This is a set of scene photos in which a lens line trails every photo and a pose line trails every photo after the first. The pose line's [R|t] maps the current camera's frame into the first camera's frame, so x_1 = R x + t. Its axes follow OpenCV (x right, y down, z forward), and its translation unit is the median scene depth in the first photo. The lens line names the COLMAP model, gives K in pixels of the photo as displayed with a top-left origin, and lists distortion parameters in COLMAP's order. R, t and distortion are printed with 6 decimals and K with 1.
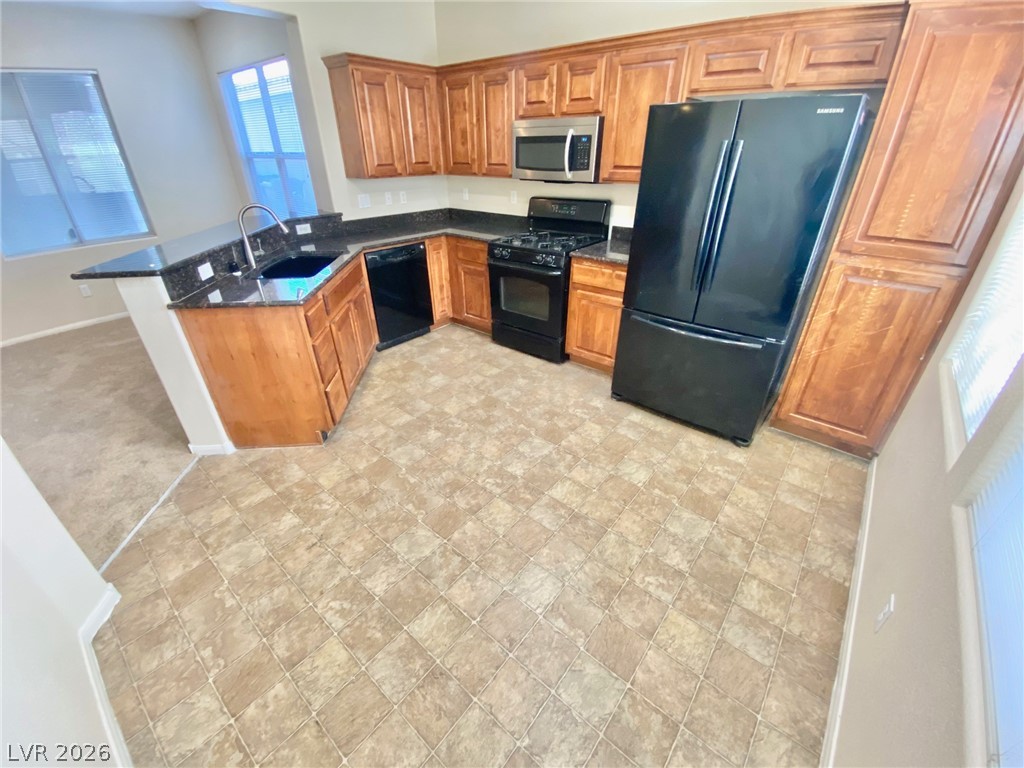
lens RADIAL K [[414.4, 0, 512.0], [0, 414.4, 384.0], [0, 0, 1]] dist [0.040430, -0.031927]
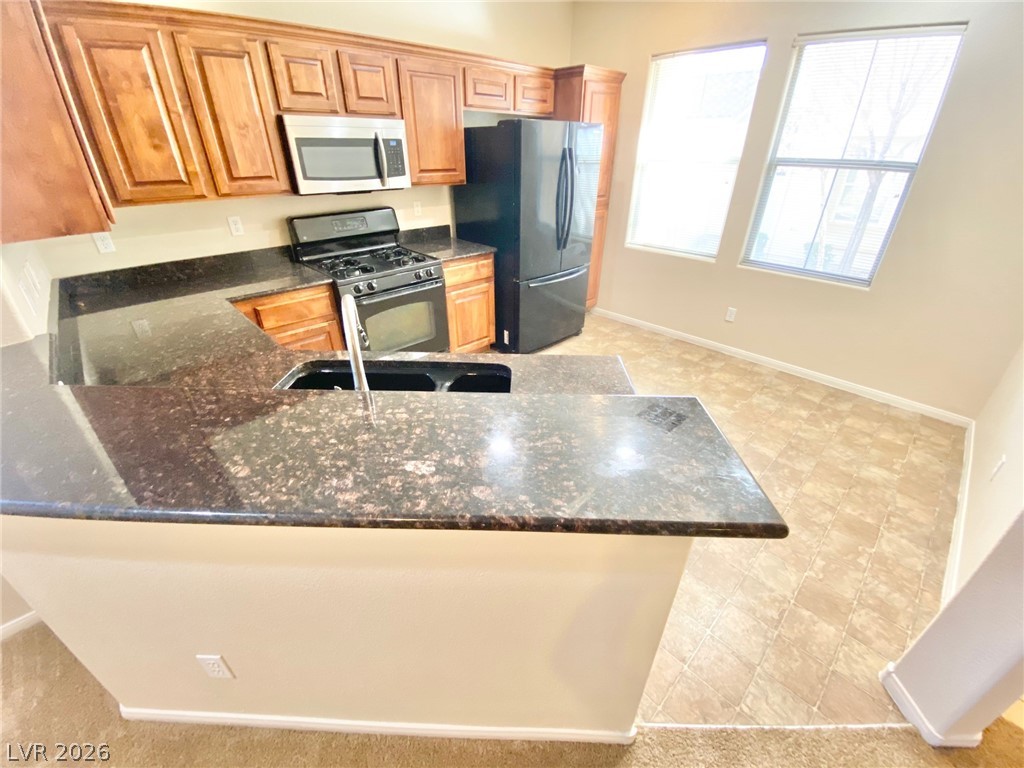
lens RADIAL K [[414.4, 0, 512.0], [0, 414.4, 384.0], [0, 0, 1]] dist [0.040430, -0.031927]
pose [[0.109970, -0.487386, 0.866234, -0.866601], [0.486577, 0.786344, 0.380664, -0.391363], [-0.866689, 0.379628, 0.323625, 0.676164]]
